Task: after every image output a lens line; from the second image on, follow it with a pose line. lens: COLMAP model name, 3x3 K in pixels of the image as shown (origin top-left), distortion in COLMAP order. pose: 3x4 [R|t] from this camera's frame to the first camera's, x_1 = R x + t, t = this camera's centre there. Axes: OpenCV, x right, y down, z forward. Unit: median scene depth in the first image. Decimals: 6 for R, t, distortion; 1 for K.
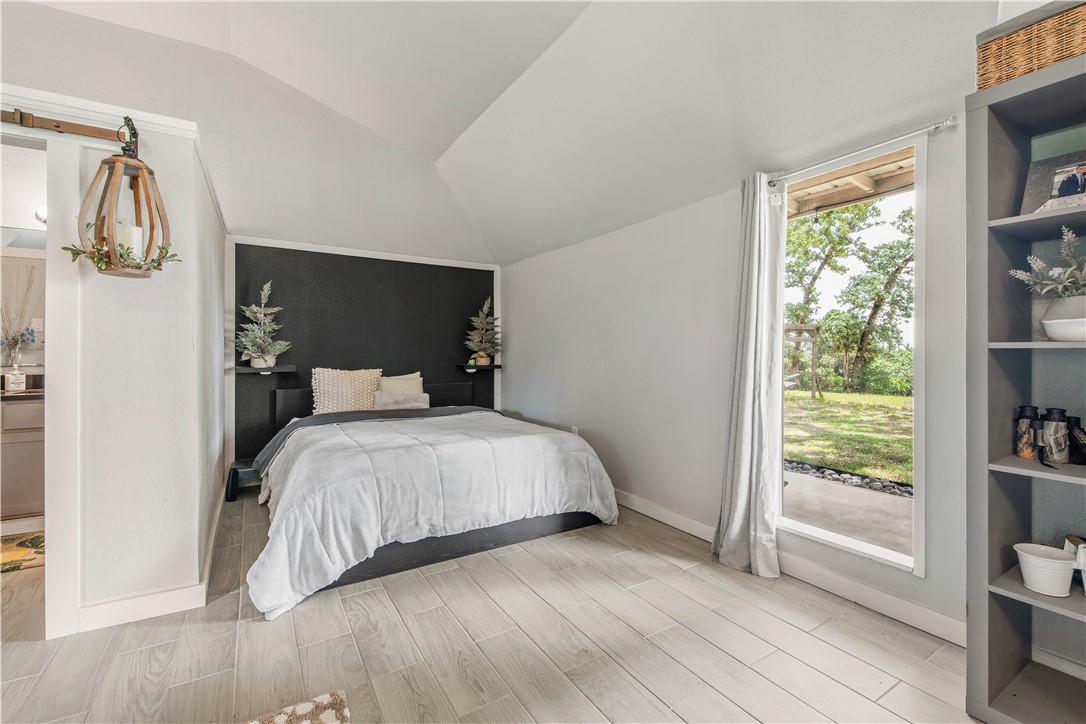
lens RADIAL K [[467.2, 0, 537.4], [0, 467.2, 352.5], [0, 0, 1]] dist [0.010197, -0.000596]
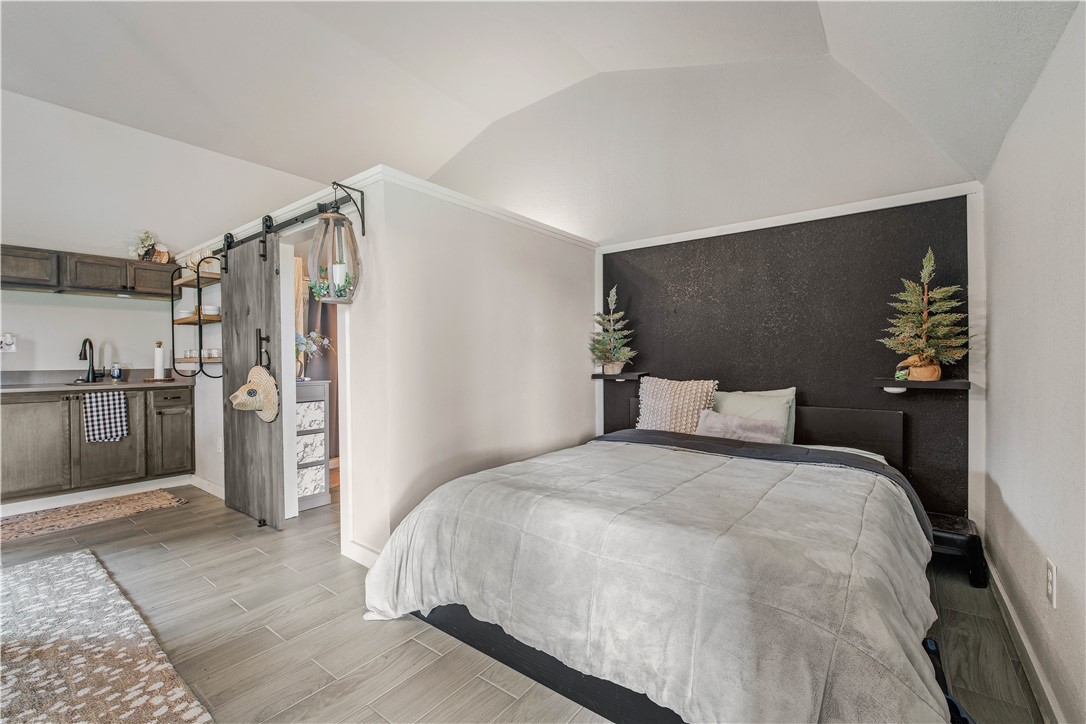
lens RADIAL K [[462.2, 0, 550.0], [0, 462.2, 363.4], [0, 0, 1]] dist [0.010017, -0.005709]
pose [[0.372200, 0.006313, -0.928131, 0.375655], [0.008515, 0.999912, 0.010216, -0.003131], [0.928114, -0.011706, 0.372113, 0.707517]]
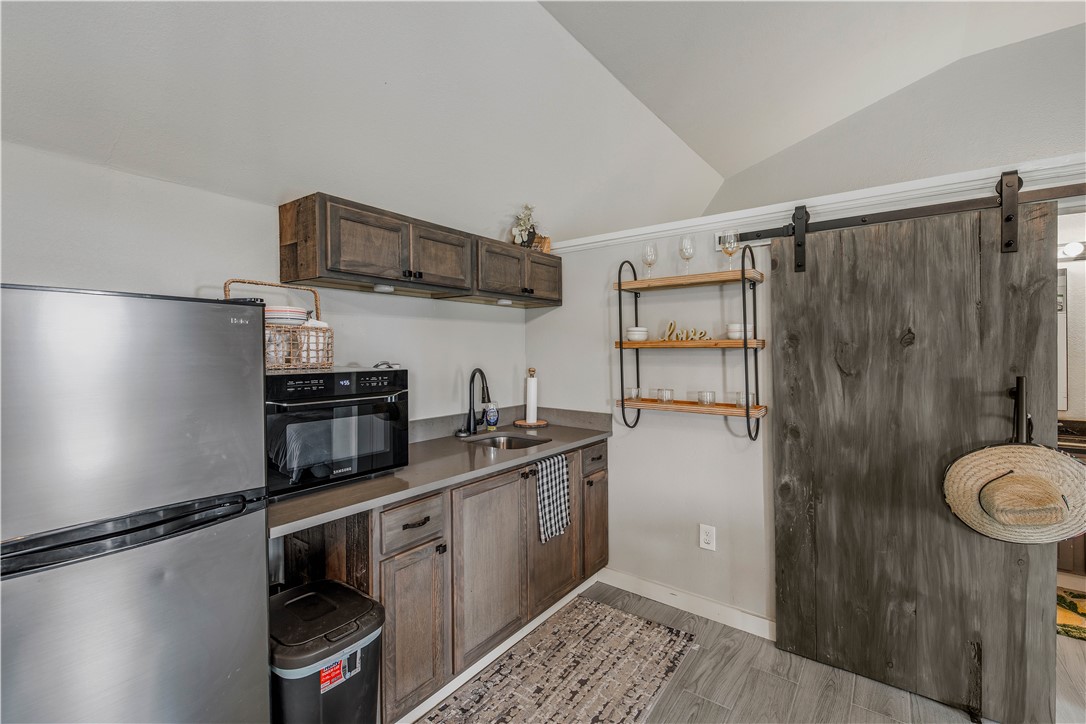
lens RADIAL K [[462.2, 0, 554.7], [0, 462.2, 357.9], [0, 0, 1]] dist [0.000773, -0.000358]
pose [[0.385858, 0.013330, -0.922462, -0.579371], [0.002739, 0.999875, 0.015594, -0.114285], [0.922554, -0.008544, 0.385773, -0.313818]]
